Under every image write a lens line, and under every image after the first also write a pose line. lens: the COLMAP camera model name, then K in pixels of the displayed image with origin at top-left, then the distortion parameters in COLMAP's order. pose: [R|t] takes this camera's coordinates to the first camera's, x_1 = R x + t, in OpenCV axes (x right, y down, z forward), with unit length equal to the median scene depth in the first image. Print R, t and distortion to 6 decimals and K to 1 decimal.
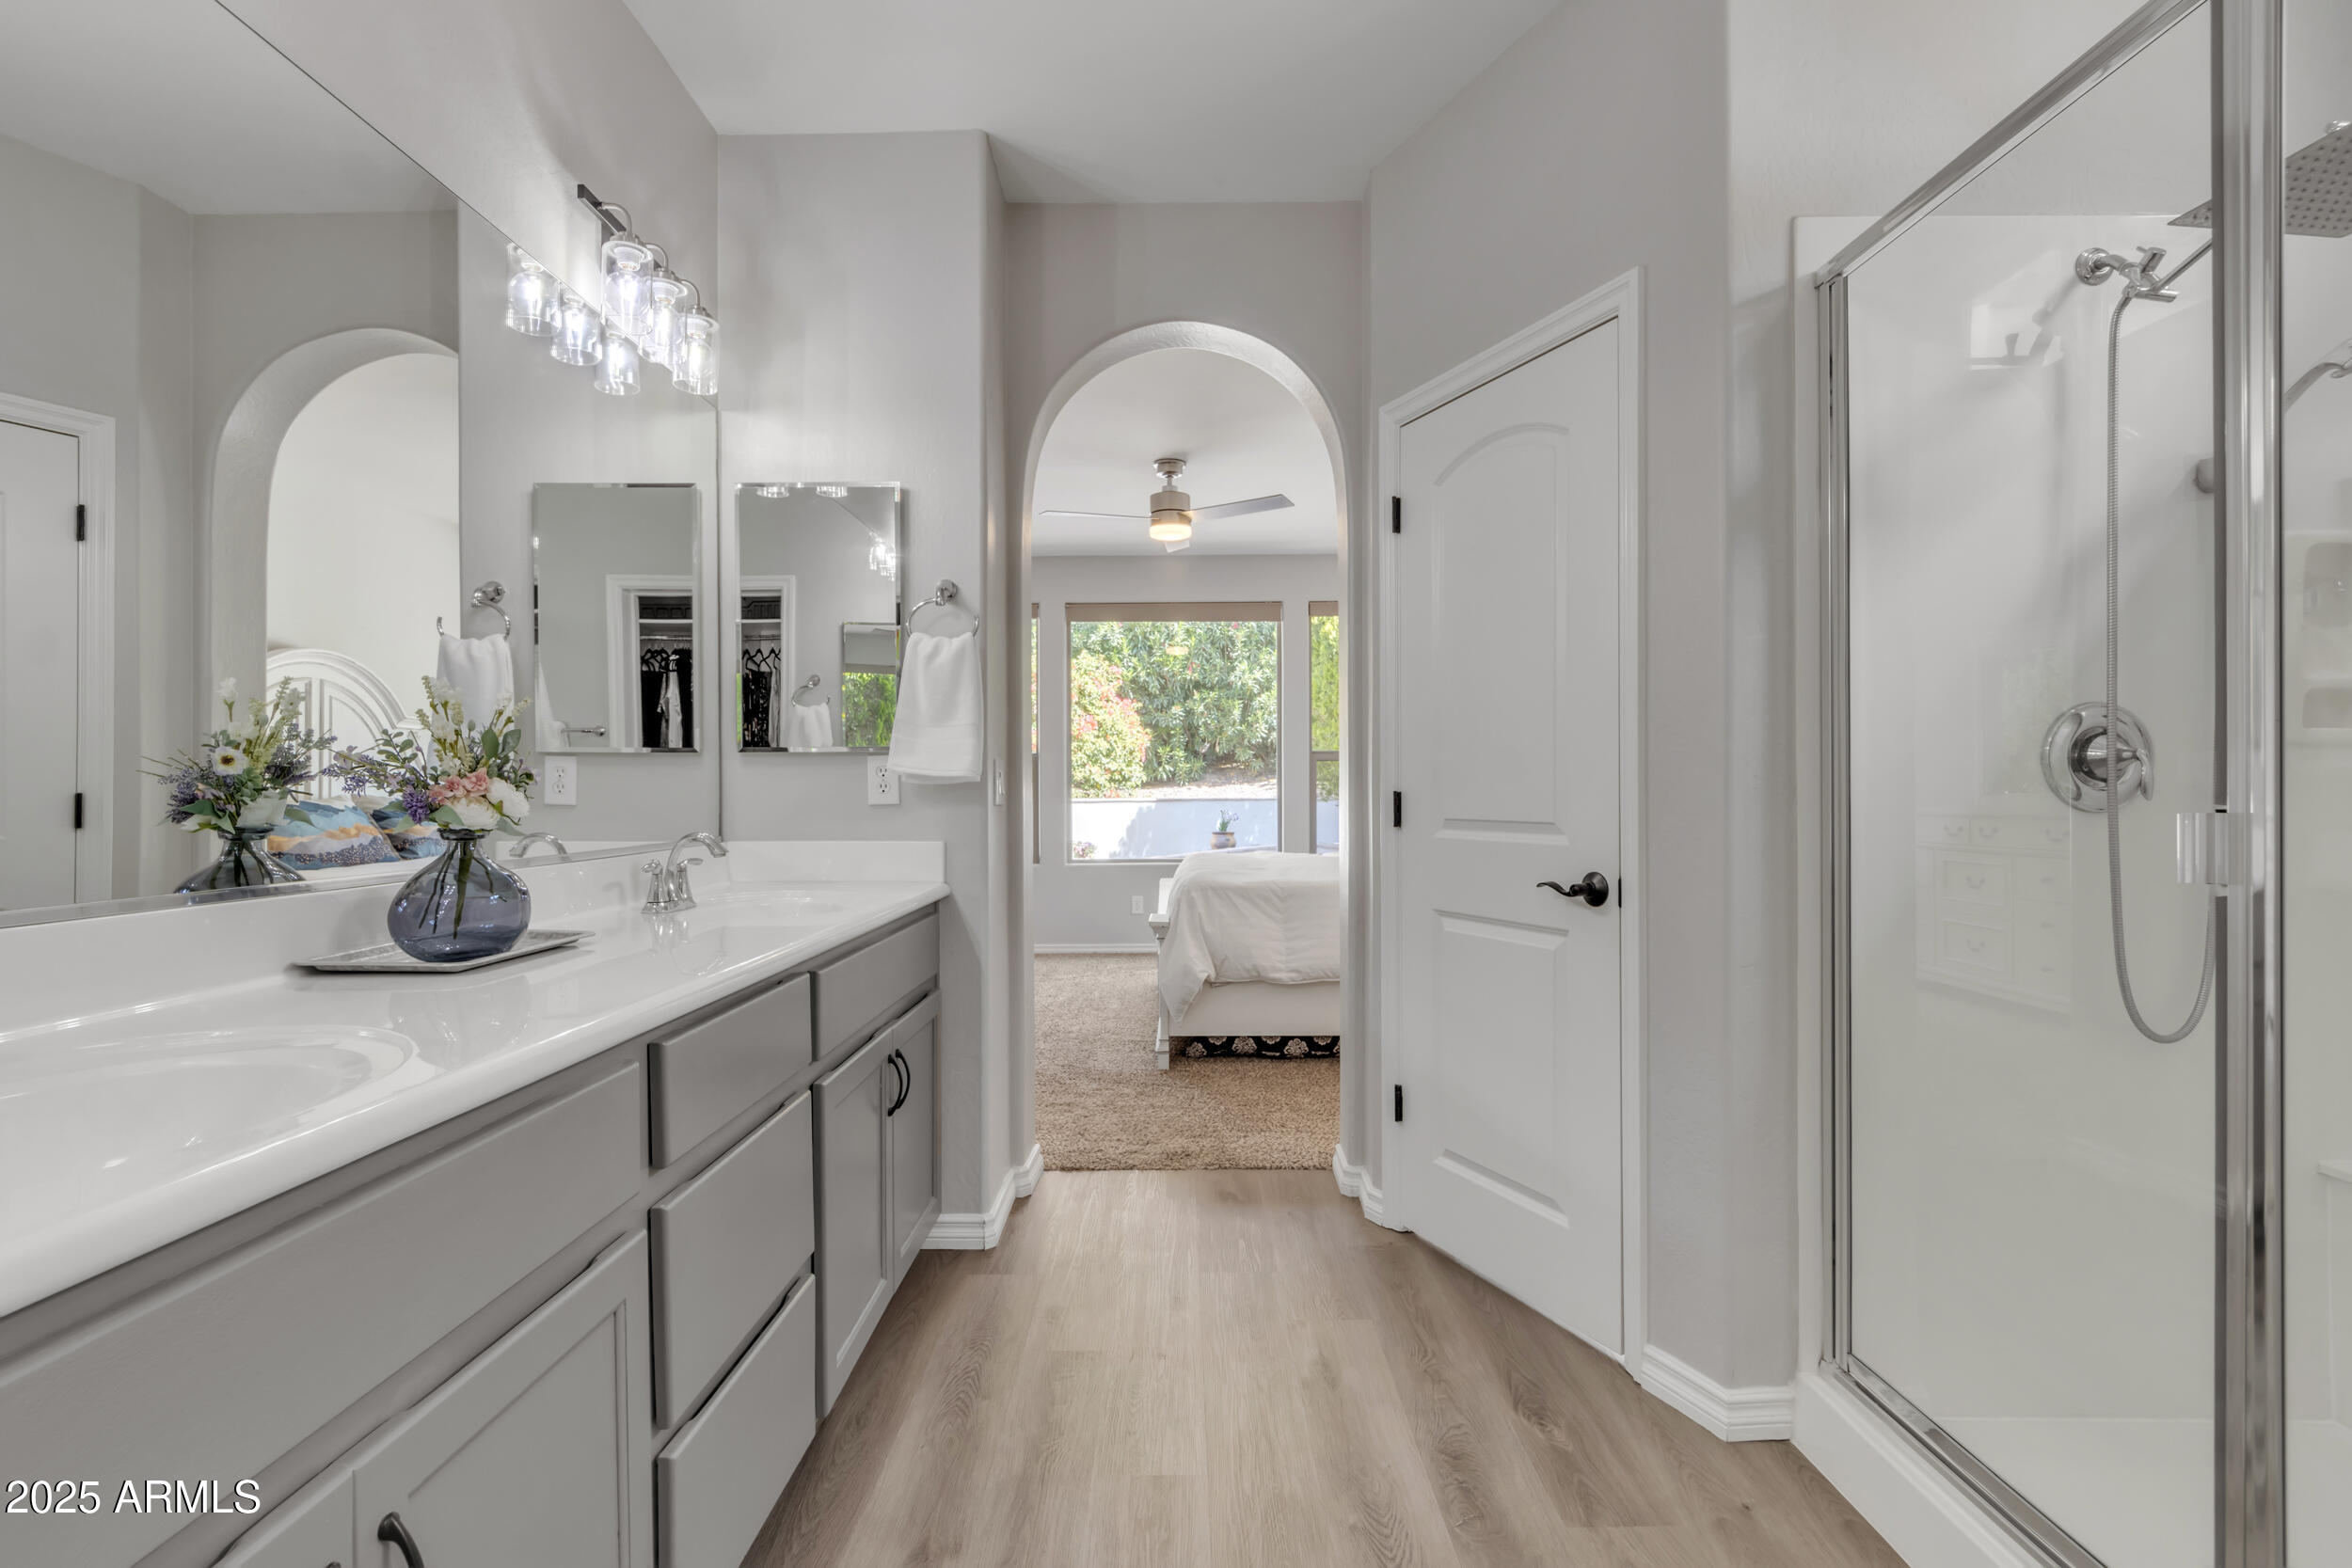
lens RADIAL K [[1096.7, 0, 1172.3], [0, 1096.7, 760.6], [0, 0, 1]] dist [0.000114, -0.000763]
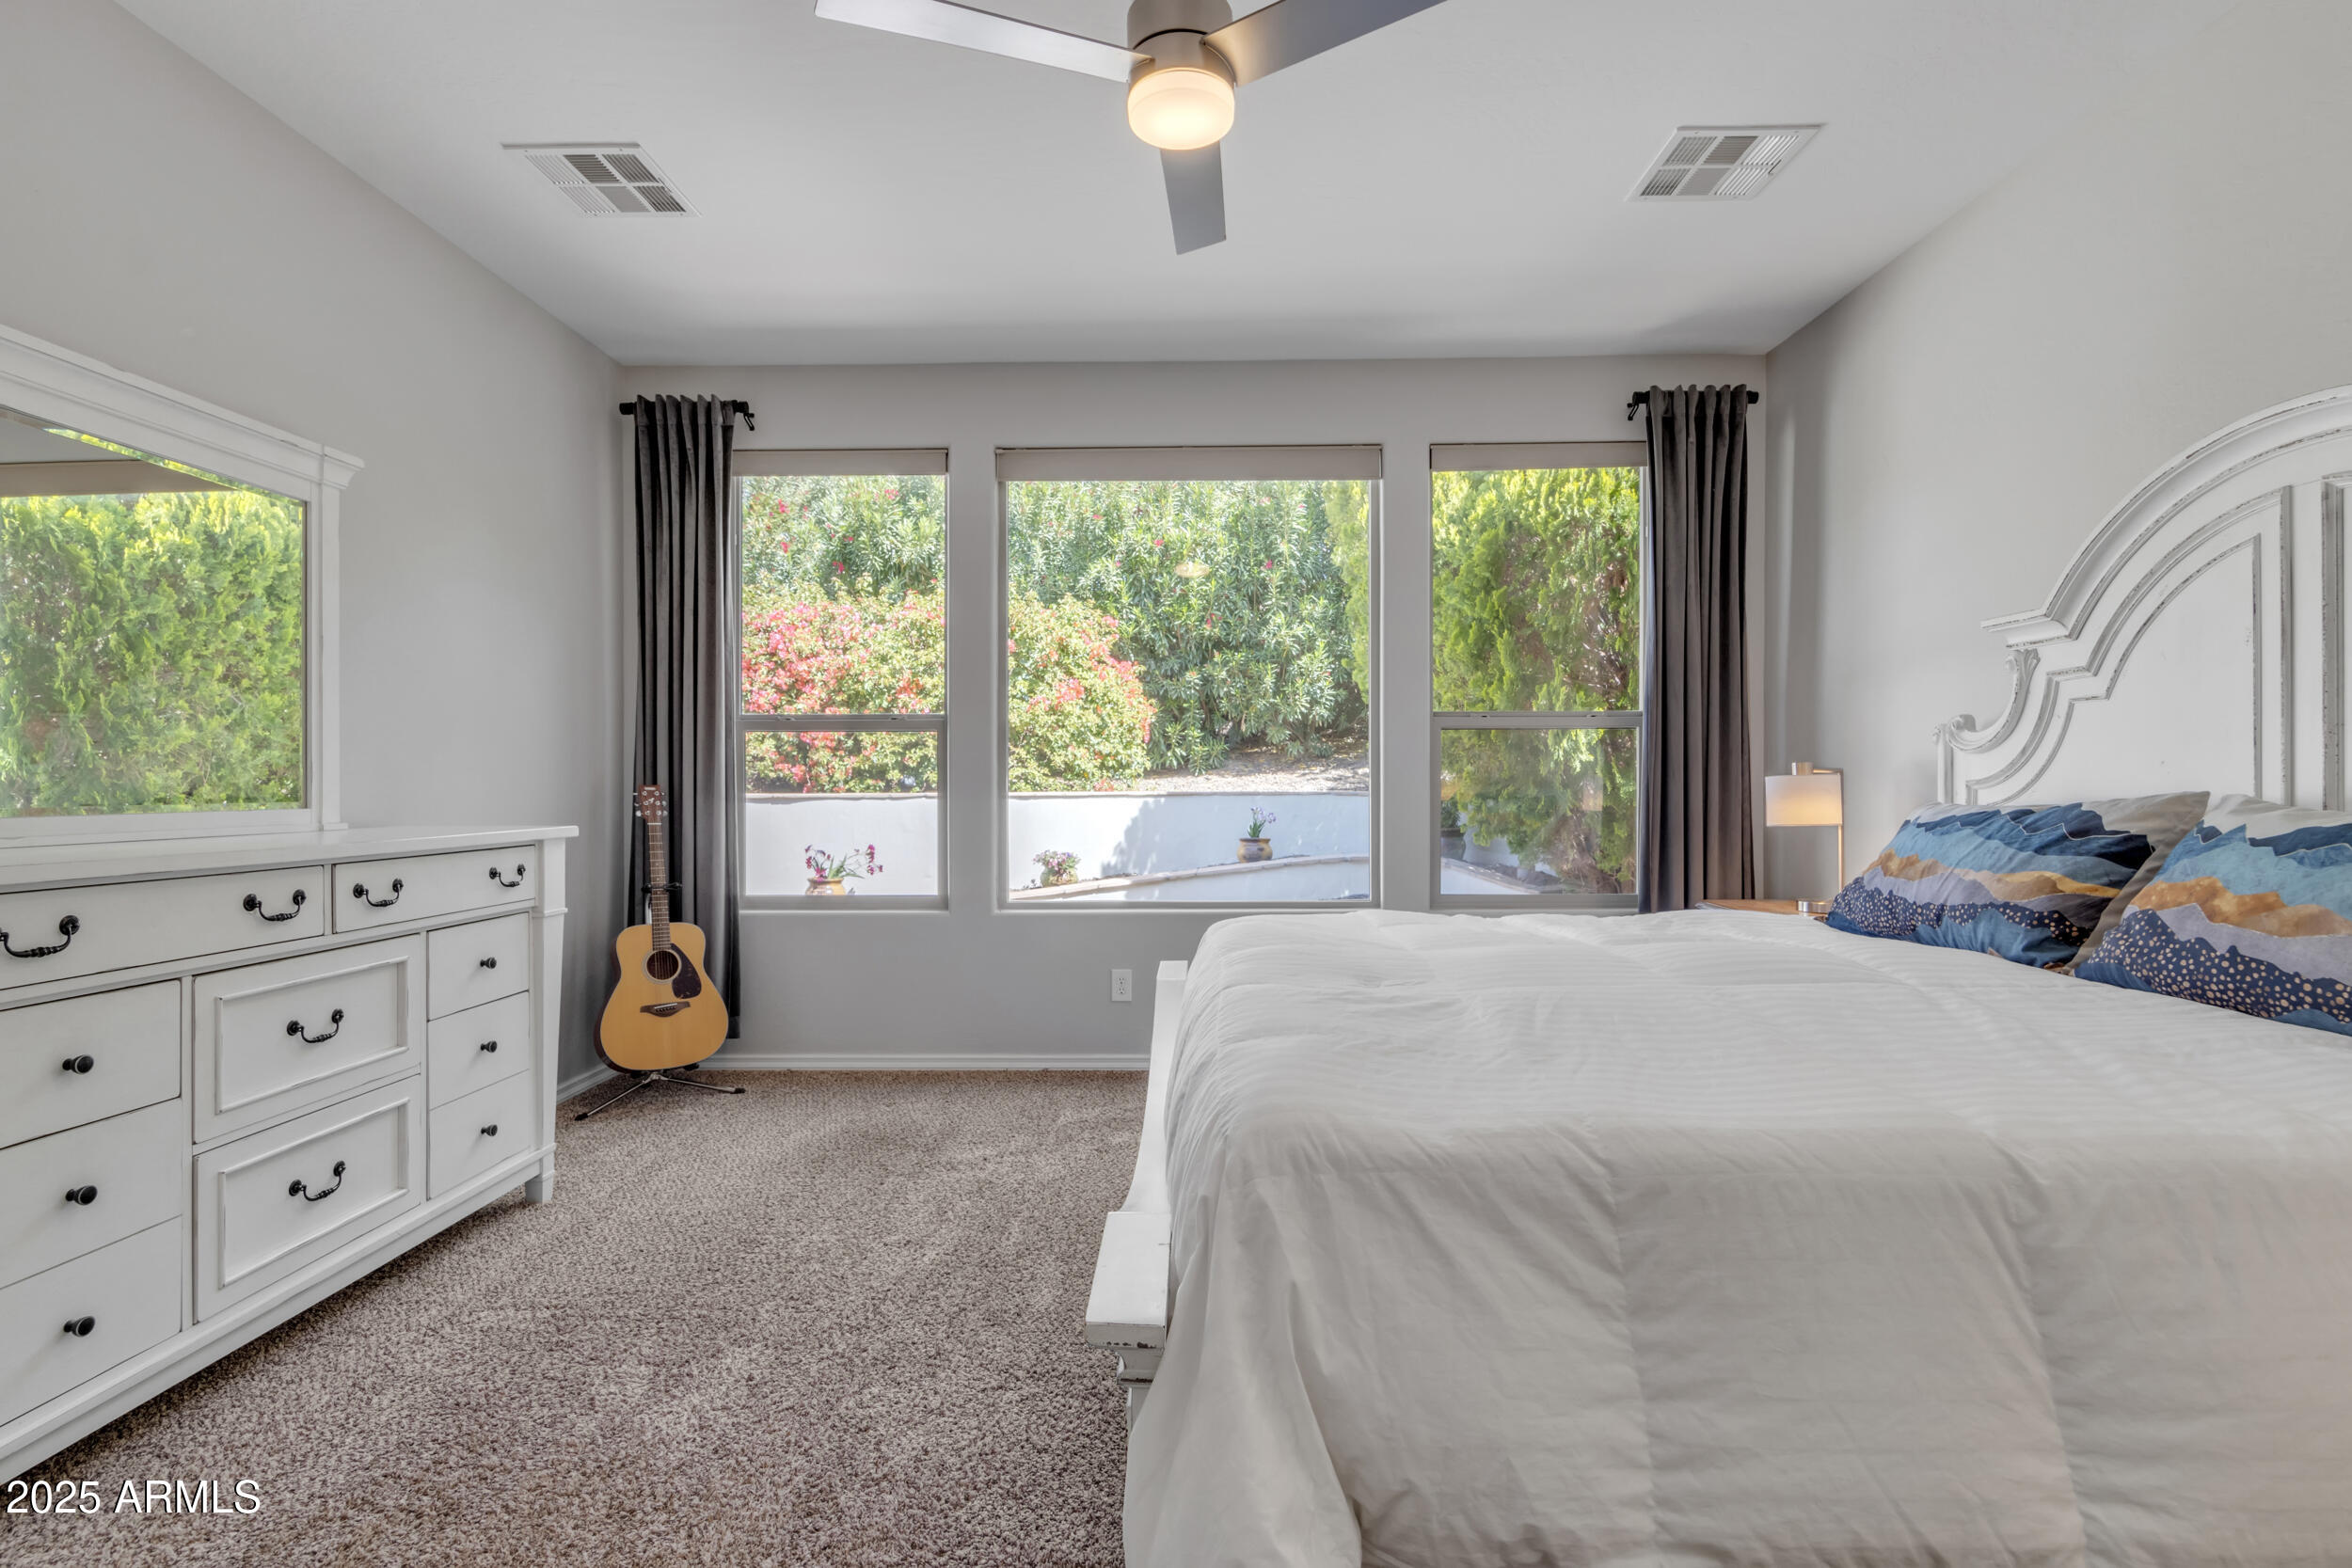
lens RADIAL K [[1096.1, 0, 1183.8], [0, 1096.1, 777.3], [0, 0, 1]] dist [-0.001121, -0.000722]
pose [[0.999987, 0.005073, -0.001047, 0.000073], [-0.005047, 0.999707, 0.023669, 0.006411], [0.001167, -0.023663, 0.999719, 0.237056]]
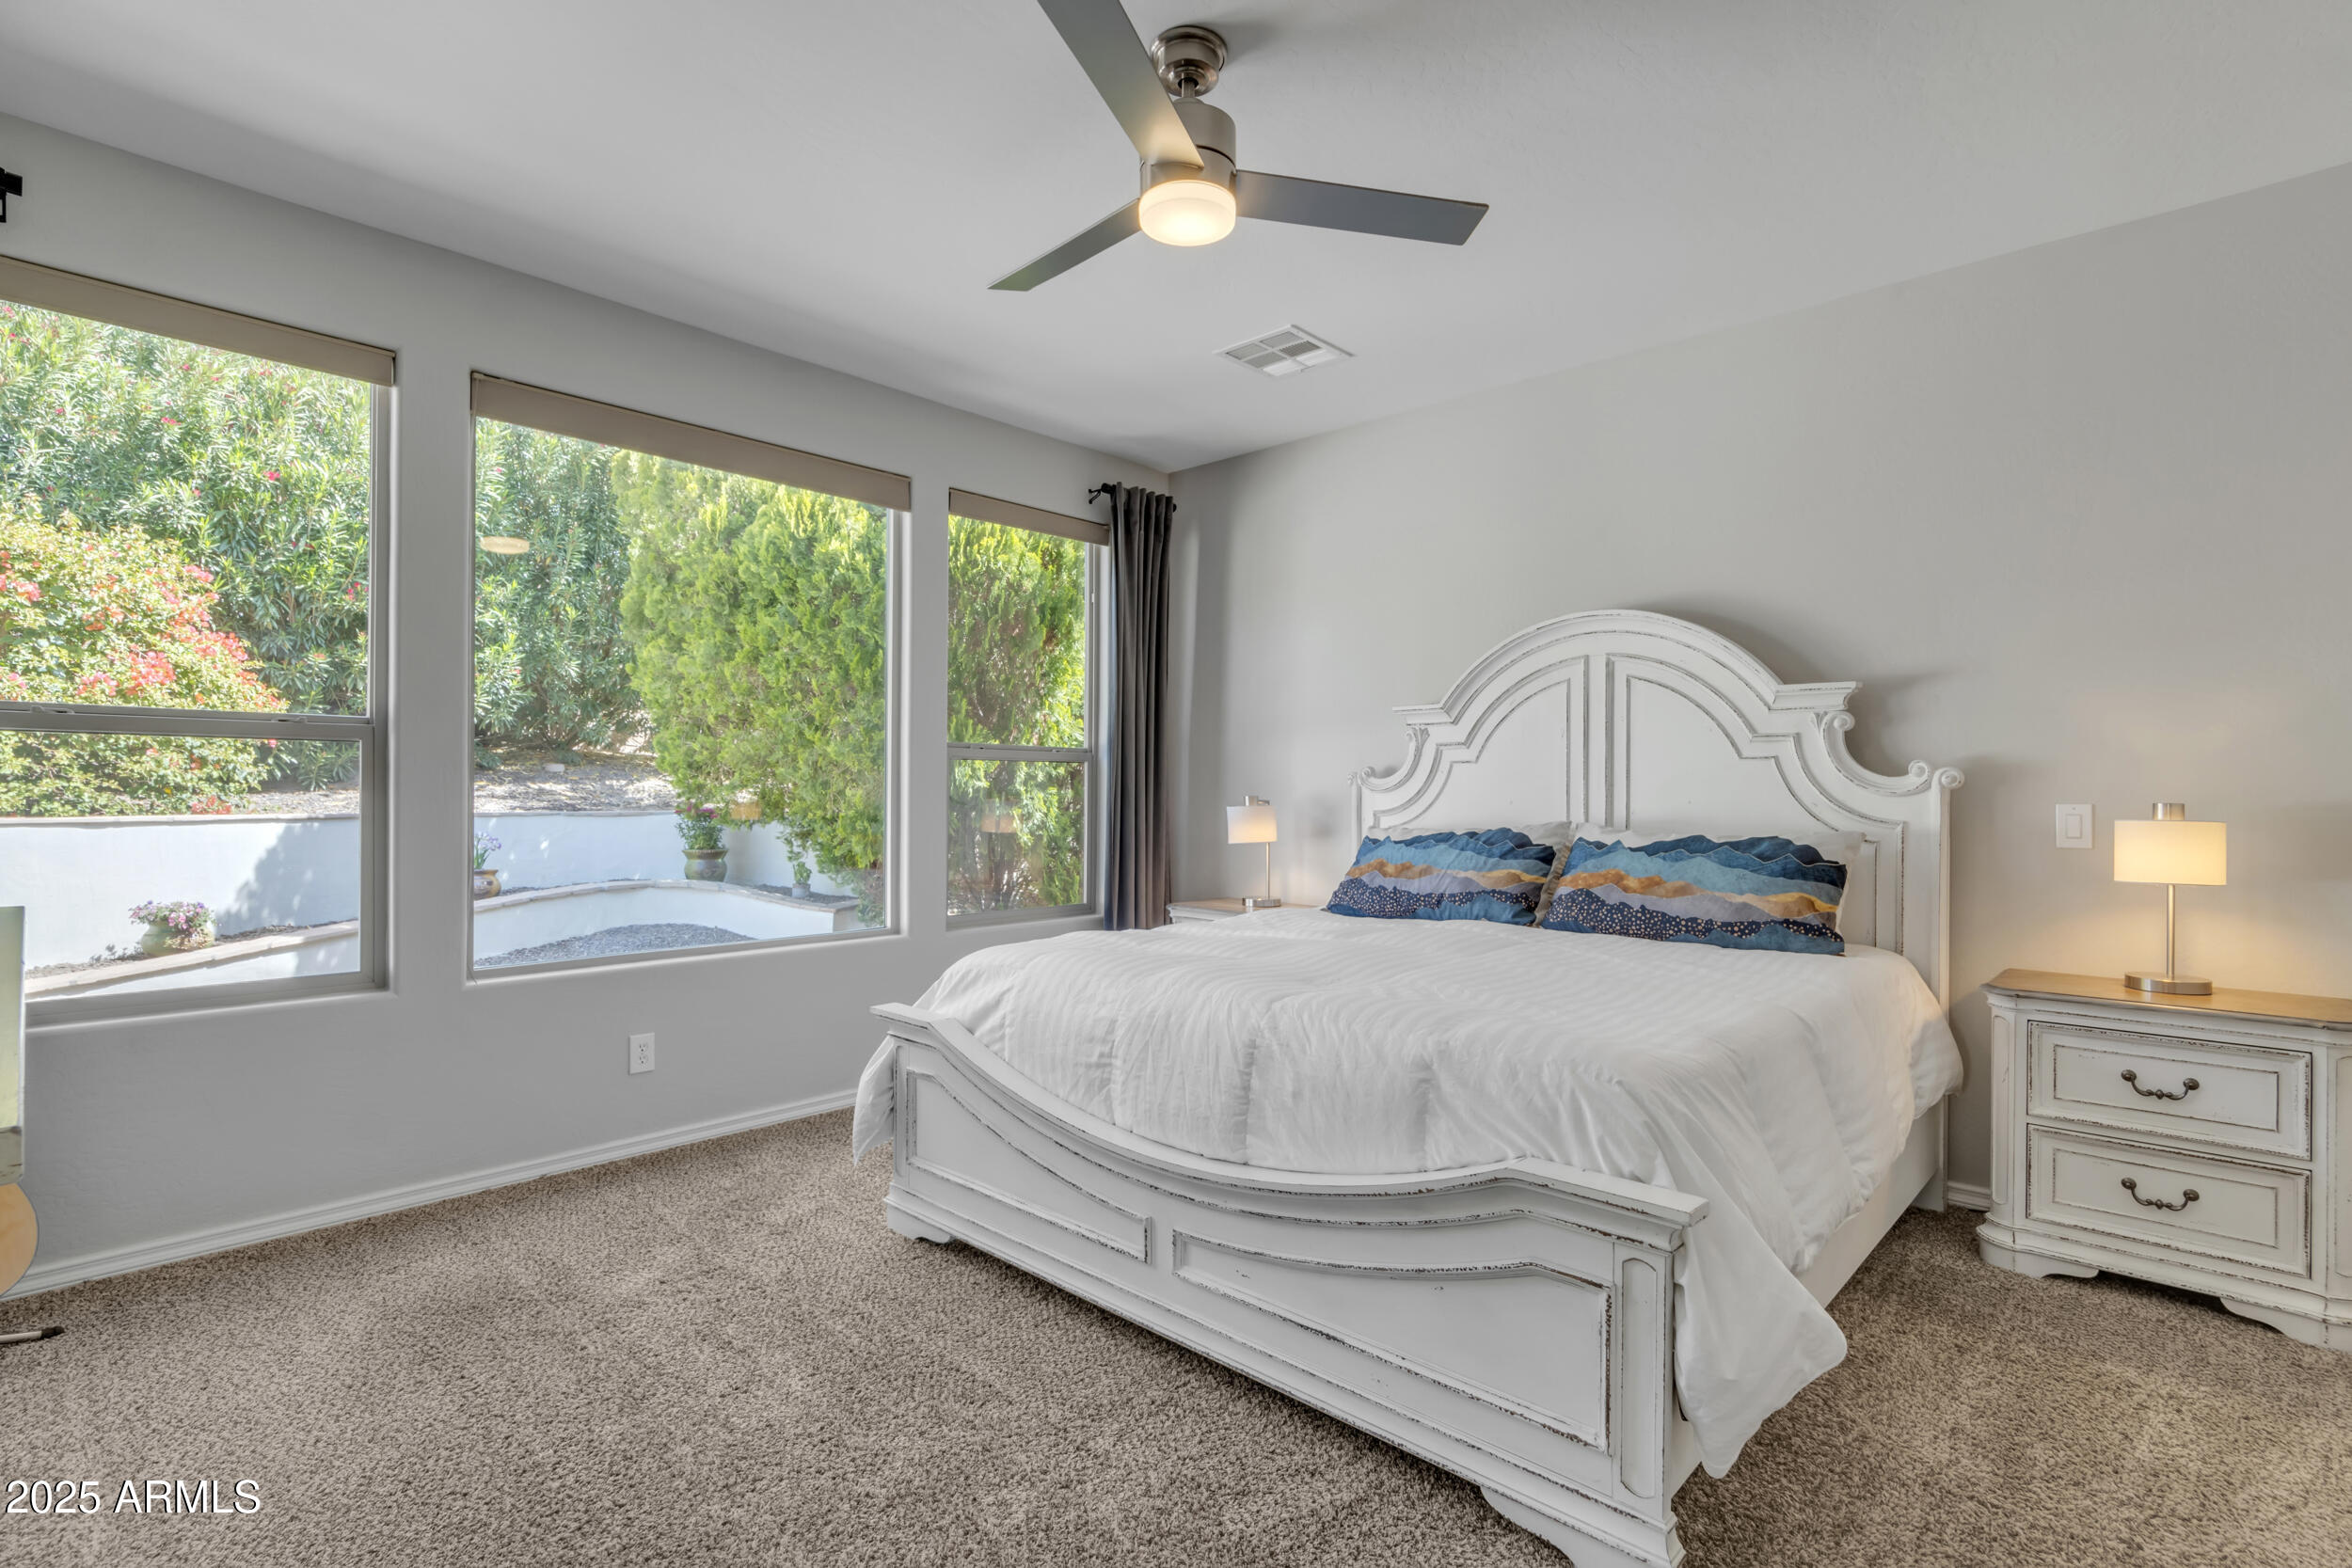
lens RADIAL K [[1097.3, 0, 1178.0], [0, 1097.3, 788.5], [0, 0, 1]] dist [-0.000569, -0.000916]
pose [[0.672574, 0.013302, 0.739910, -0.121118], [-0.029303, 0.999533, 0.008667, 0.003790], [-0.739450, -0.027510, 0.672650, 0.275962]]
